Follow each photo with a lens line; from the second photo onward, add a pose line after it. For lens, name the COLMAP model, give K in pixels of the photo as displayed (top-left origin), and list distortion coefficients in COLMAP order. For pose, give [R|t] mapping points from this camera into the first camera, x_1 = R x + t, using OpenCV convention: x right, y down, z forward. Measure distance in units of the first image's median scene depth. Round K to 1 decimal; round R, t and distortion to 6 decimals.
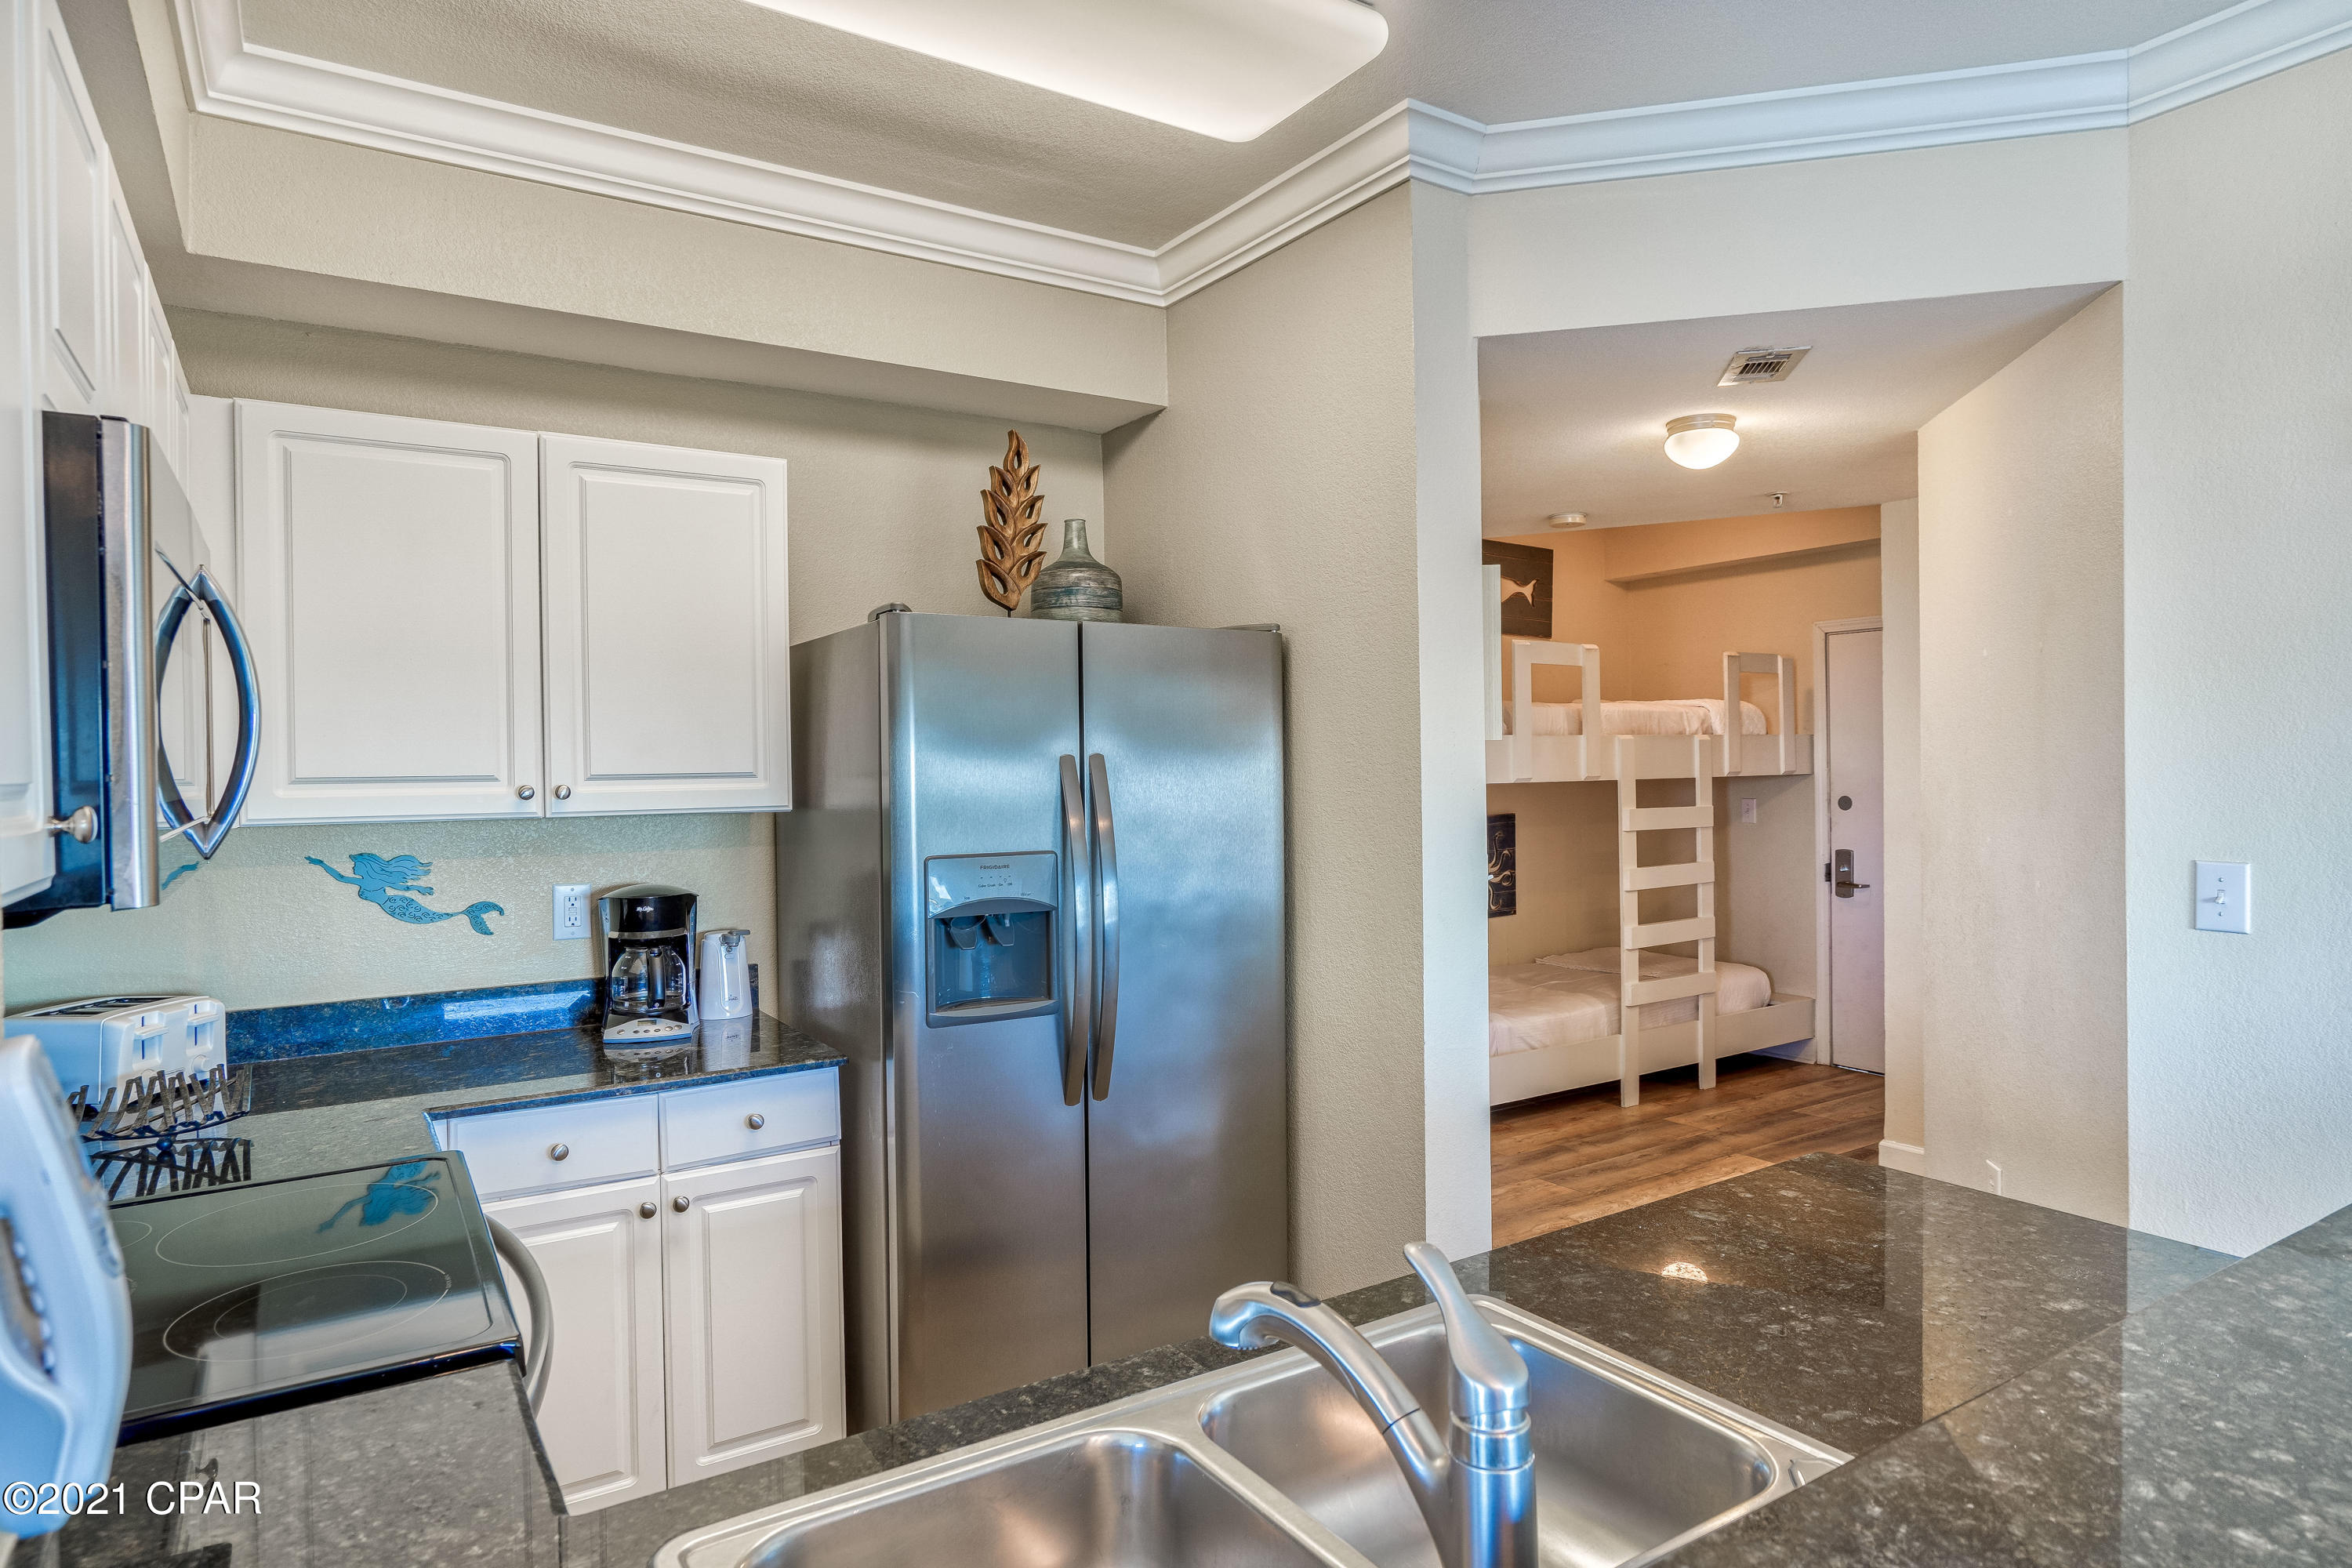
lens RADIAL K [[1313.1, 0, 1144.6], [0, 1313.1, 762.2], [0, 0, 1]] dist [-0.026466, 0.000530]
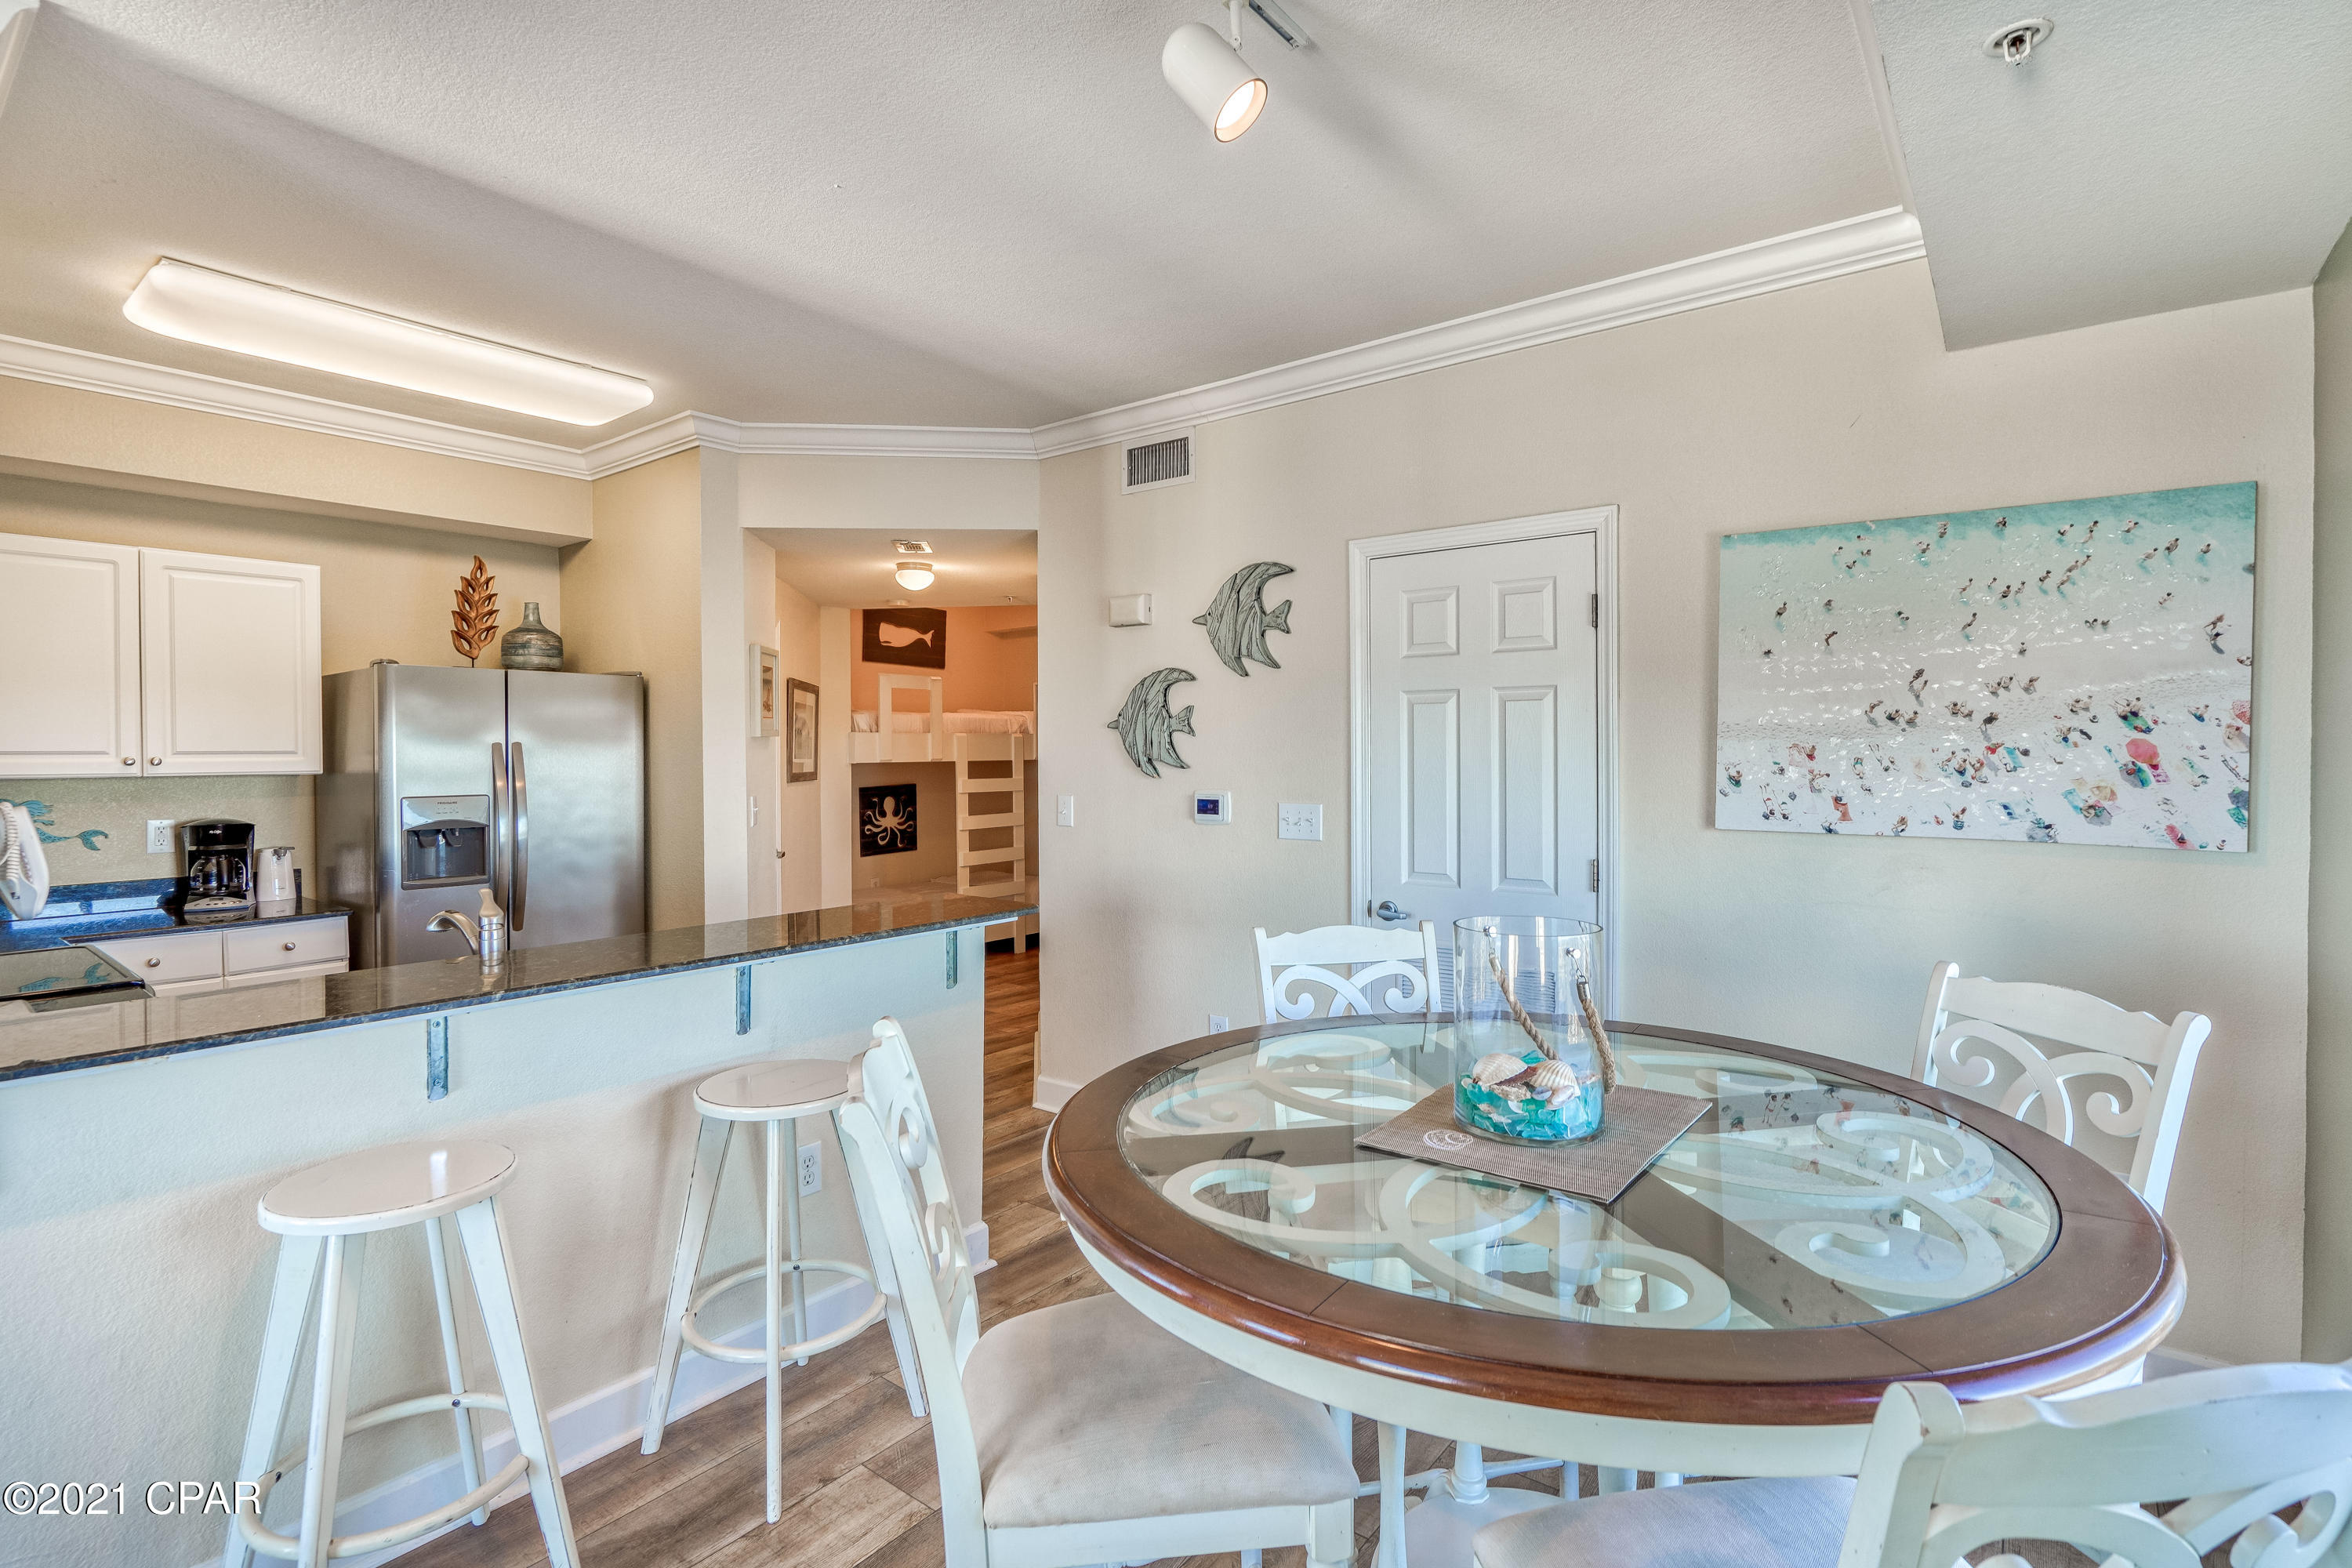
lens RADIAL K [[1116.2, 0, 1167.1], [0, 1116.2, 755.0], [0, 0, 1]] dist [-0.014816, 0.006247]
pose [[0.943292, 0.006954, 0.331891, 0.289995], [-0.008359, 0.999961, 0.002806, -0.000287], [-0.331858, -0.005421, 0.943314, -0.728179]]
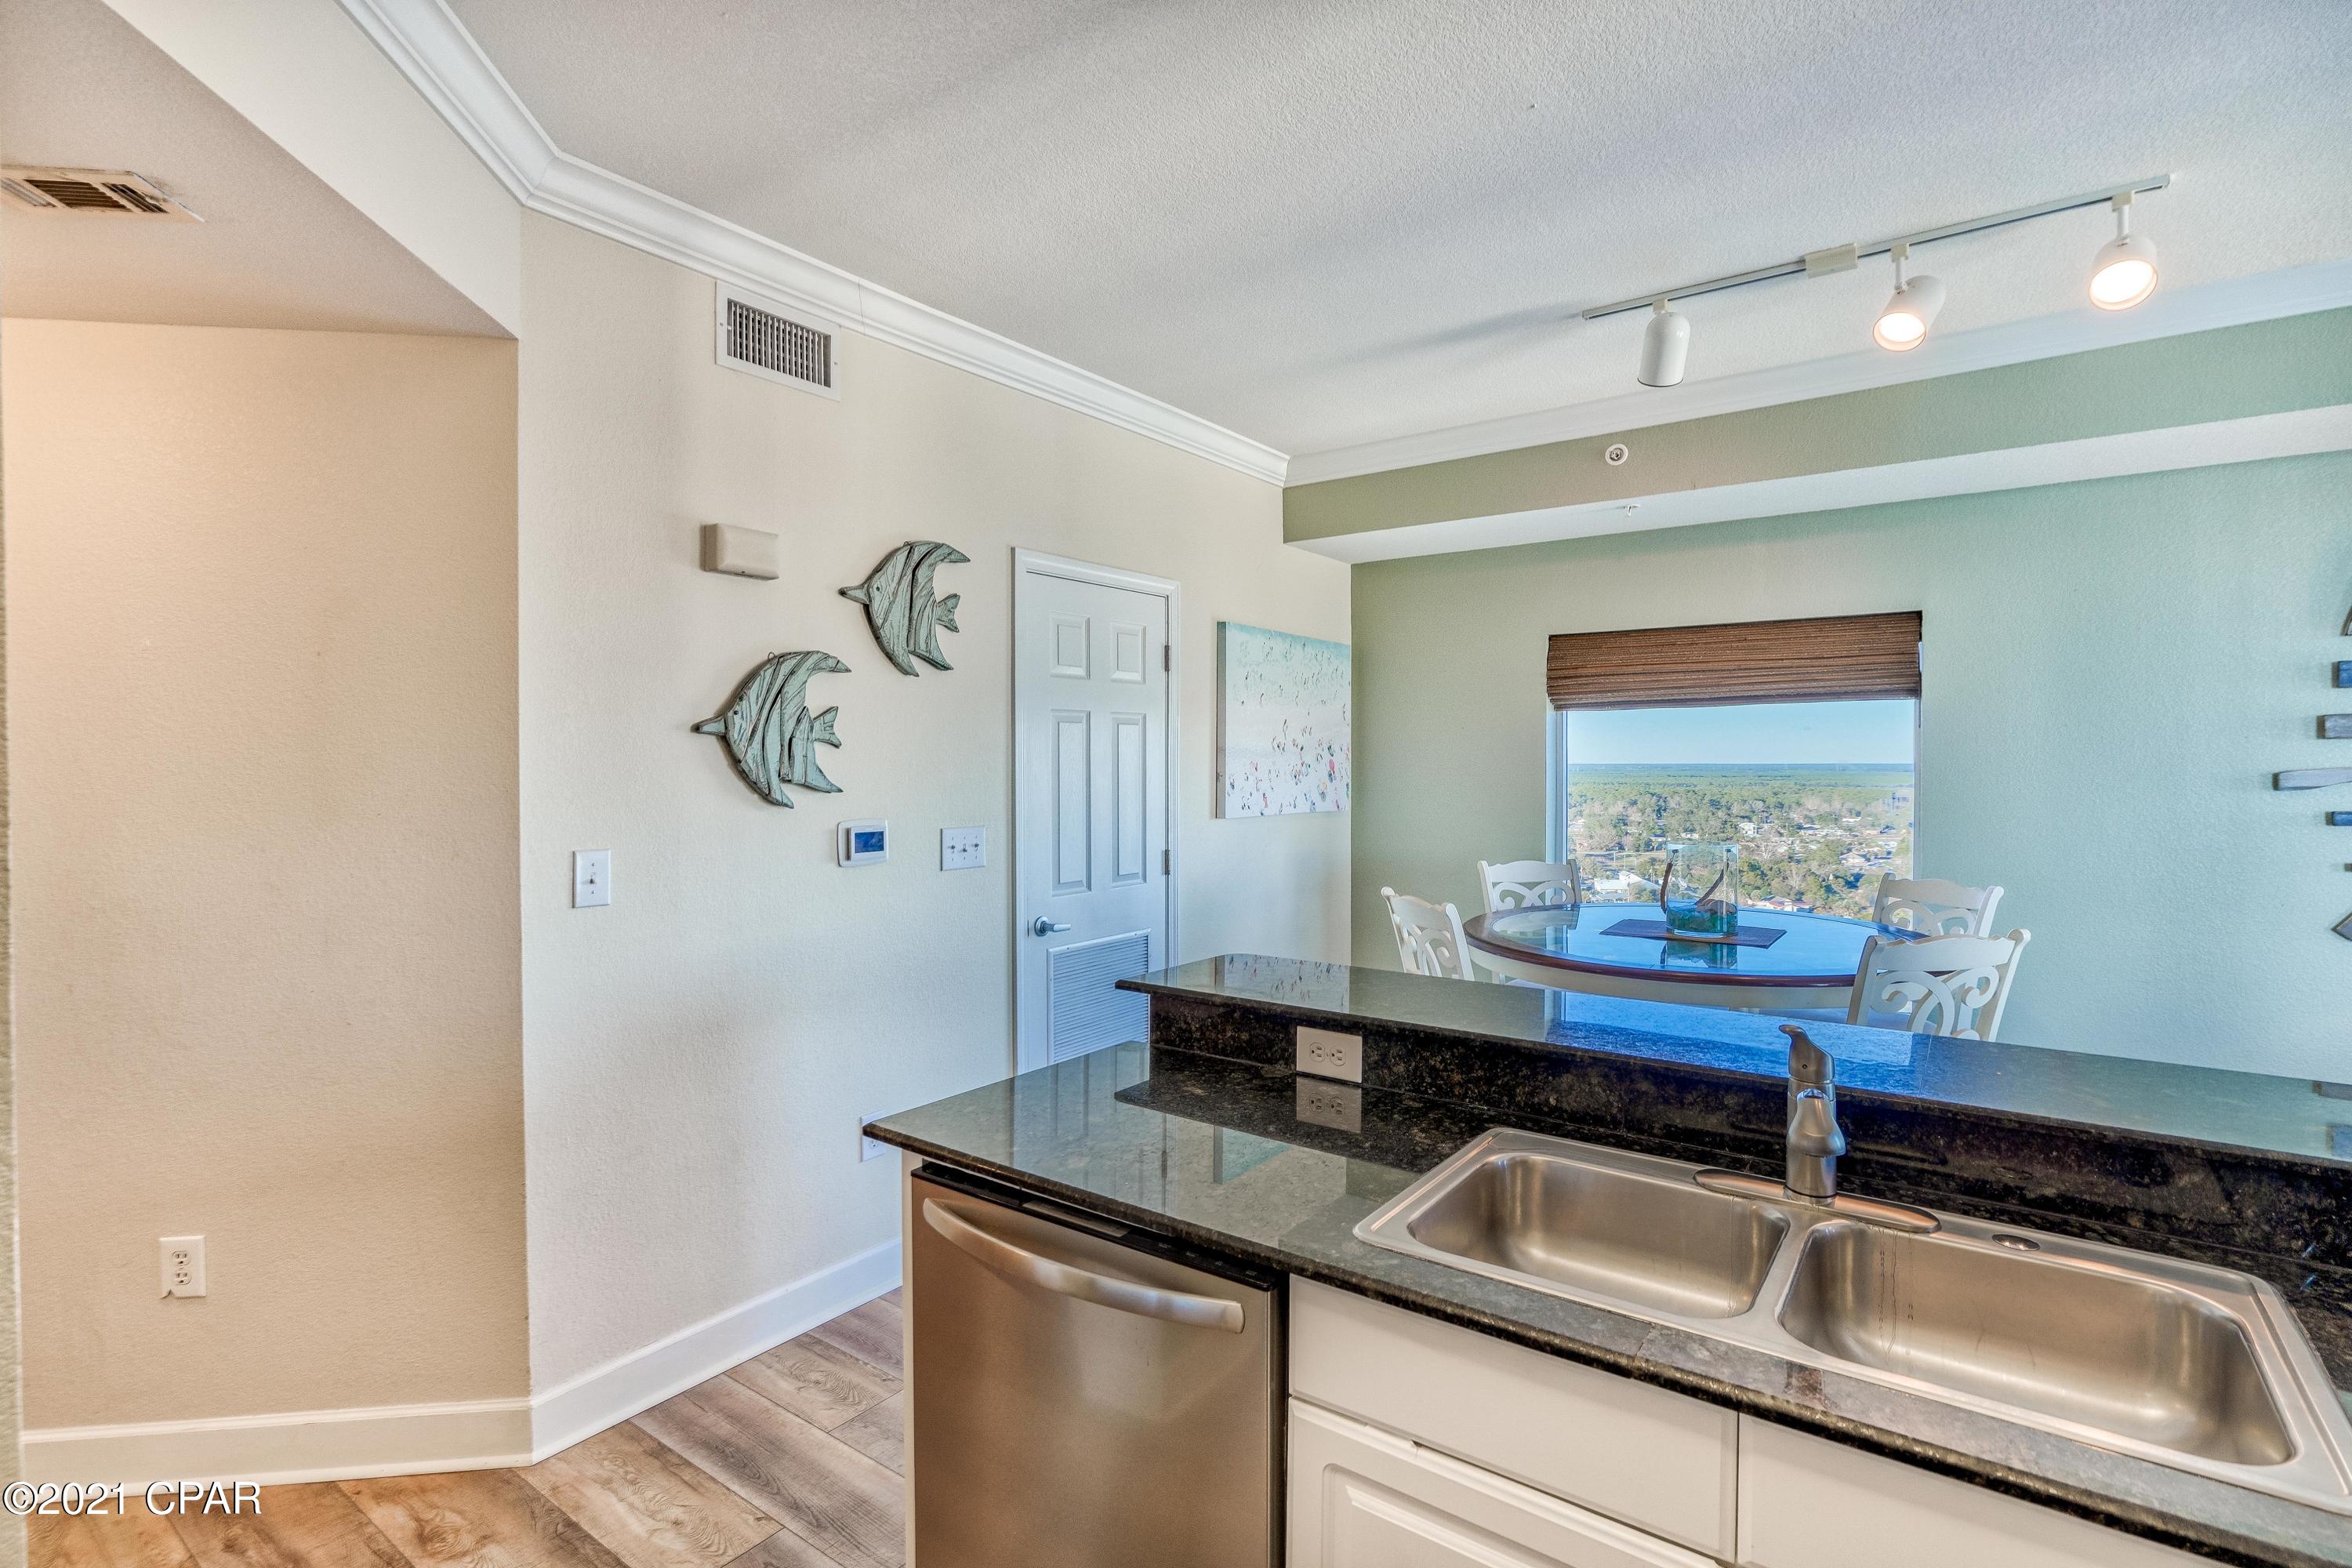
lens RADIAL K [[1116.2, 0, 1175.3], [0, 1116.2, 776.3], [0, 0, 1]] dist [-0.014816, 0.006247]
pose [[-0.376887, -0.001542, 0.926258, -0.279627], [0.004730, 0.999982, 0.003590, 0.002860], [-0.926247, 0.005734, -0.376873, 0.713429]]
